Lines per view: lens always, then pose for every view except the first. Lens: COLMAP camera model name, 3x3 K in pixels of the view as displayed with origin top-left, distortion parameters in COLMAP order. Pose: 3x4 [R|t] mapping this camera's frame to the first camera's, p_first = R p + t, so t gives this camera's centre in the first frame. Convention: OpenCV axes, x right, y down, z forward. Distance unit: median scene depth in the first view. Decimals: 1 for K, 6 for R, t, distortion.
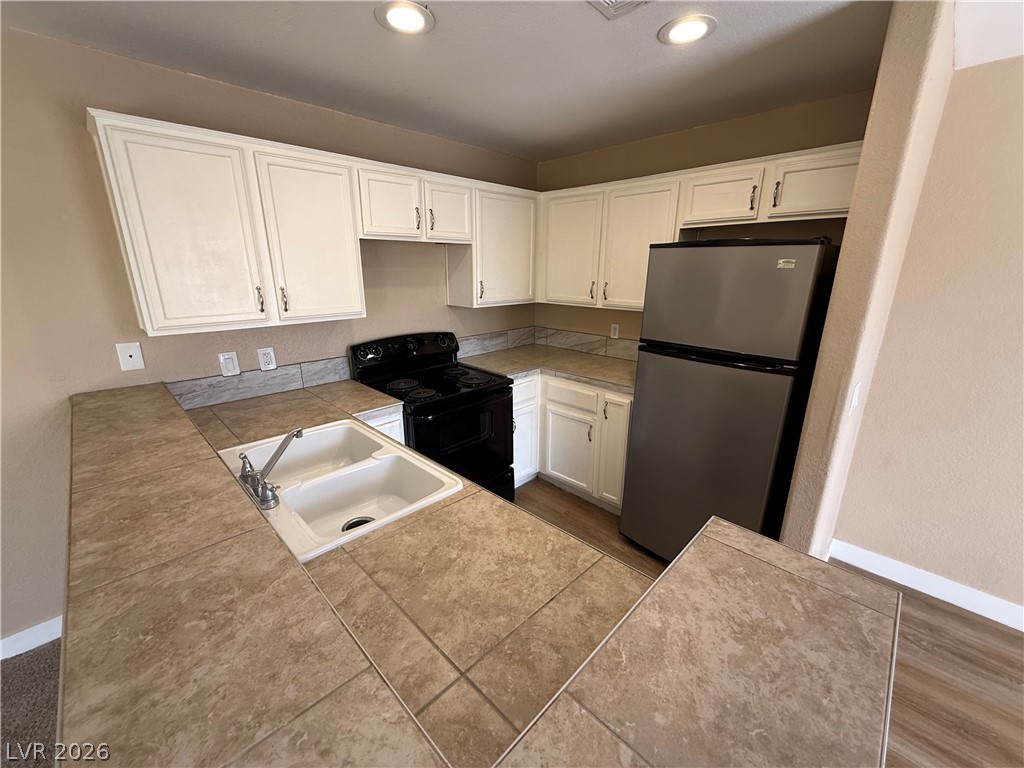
lens RADIAL K [[410.7, 0, 507.5], [0, 410.7, 381.8], [0, 0, 1]] dist [0.000684, -0.000059]
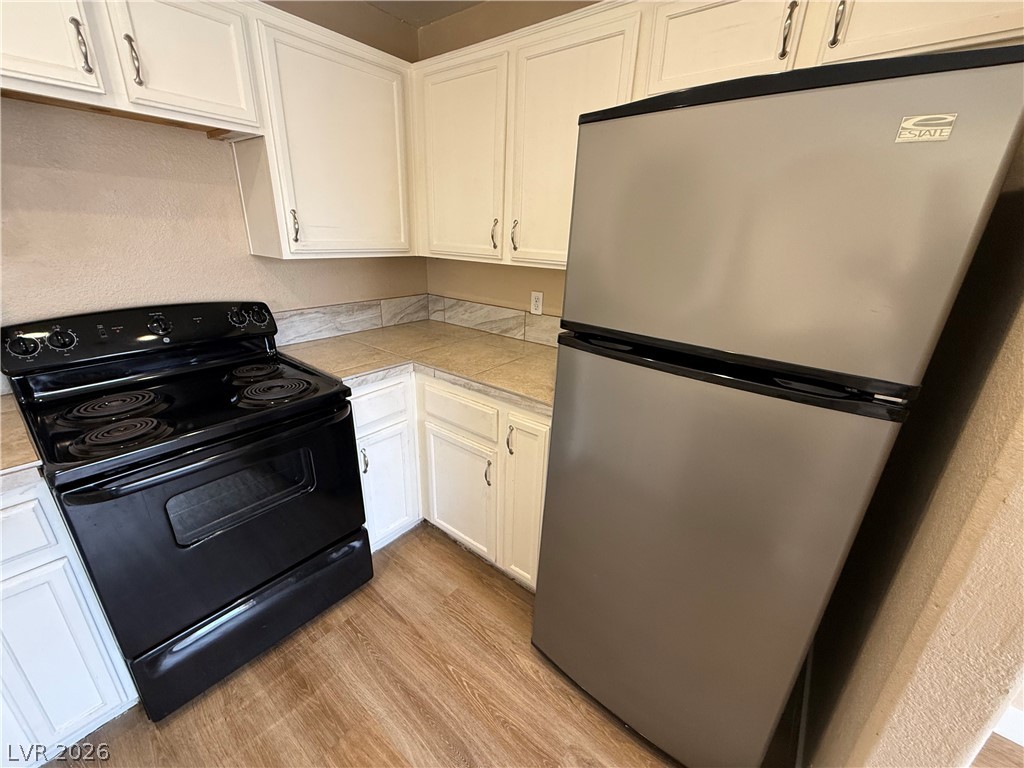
lens RADIAL K [[410.7, 0, 511.0], [0, 410.7, 382.6], [0, 0, 1]] dist [0.000684, -0.000059]
pose [[0.992162, -0.012600, 0.124319, 0.162737], [0.002974, 0.997002, 0.077314, -0.056351], [-0.124921, -0.076338, 0.989226, 0.411576]]
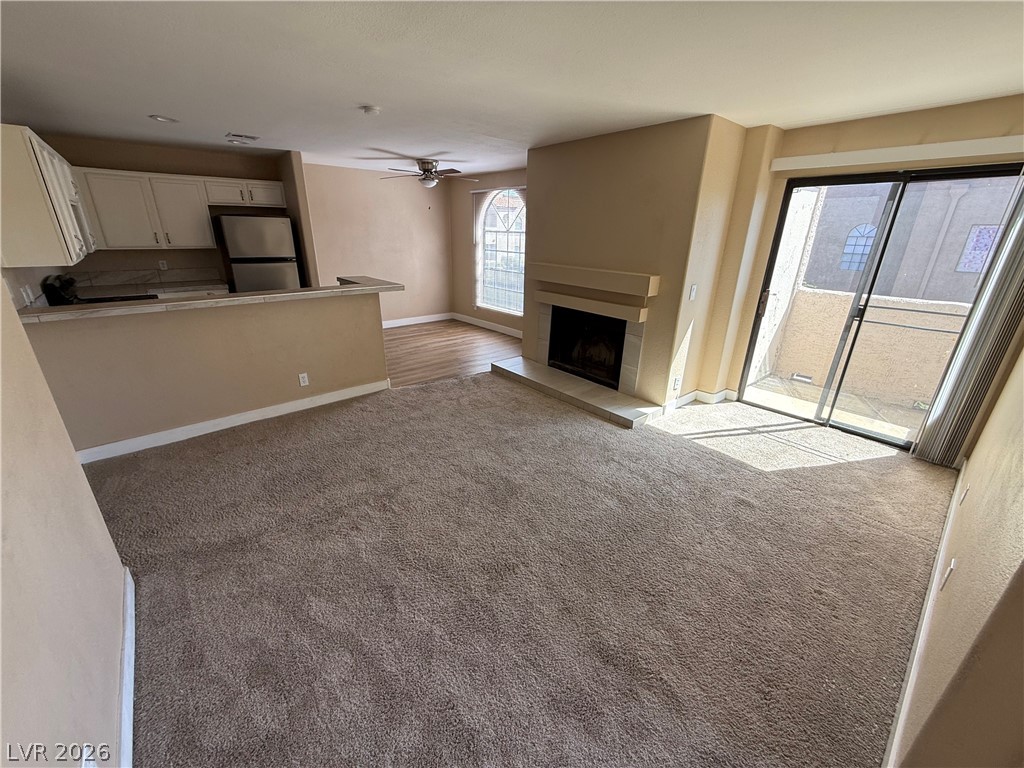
lens RADIAL K [[410.7, 0, 511.4], [0, 410.7, 386.1], [0, 0, 1]] dist [0.000684, -0.000059]
pose [[0.076543, -0.349296, 0.933881, -1.504734], [0.257902, 0.911690, 0.319857, 0.165758], [-0.963134, 0.216367, 0.159867, -0.525618]]
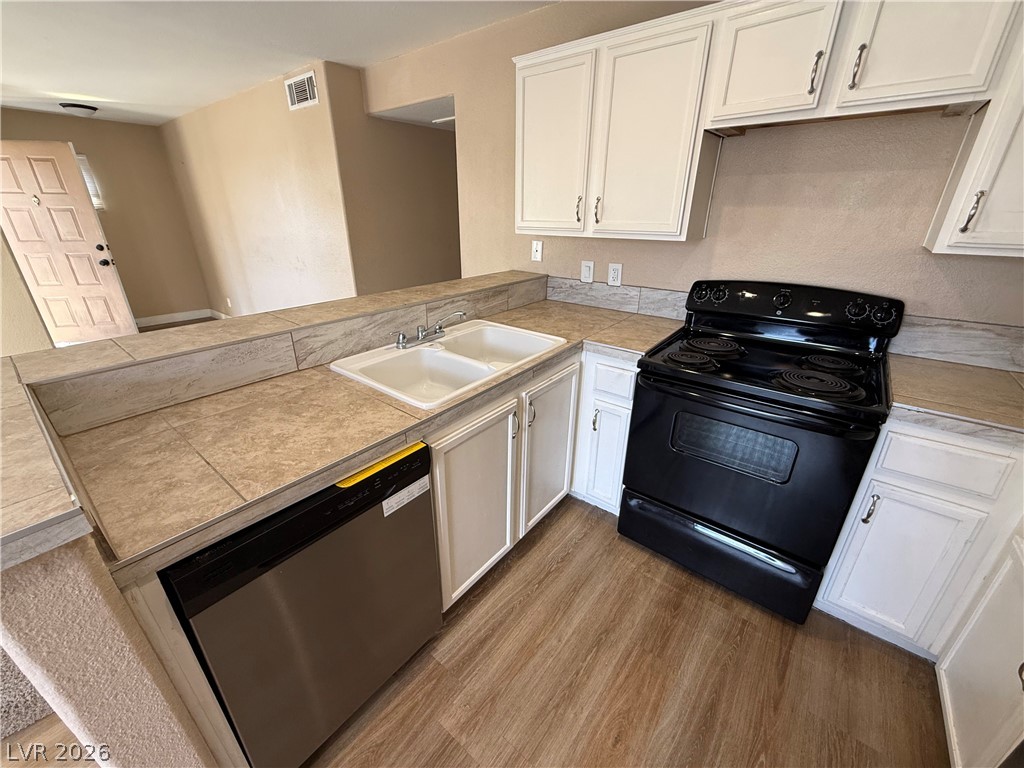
lens RADIAL K [[410.7, 0, 509.7], [0, 410.7, 382.9], [0, 0, 1]] dist [0.000684, -0.000059]
pose [[0.117989, 0.385948, -0.914944, 0.366680], [-0.273149, 0.898451, 0.343766, -0.079408], [0.954708, 0.209355, 0.211429, 0.494605]]
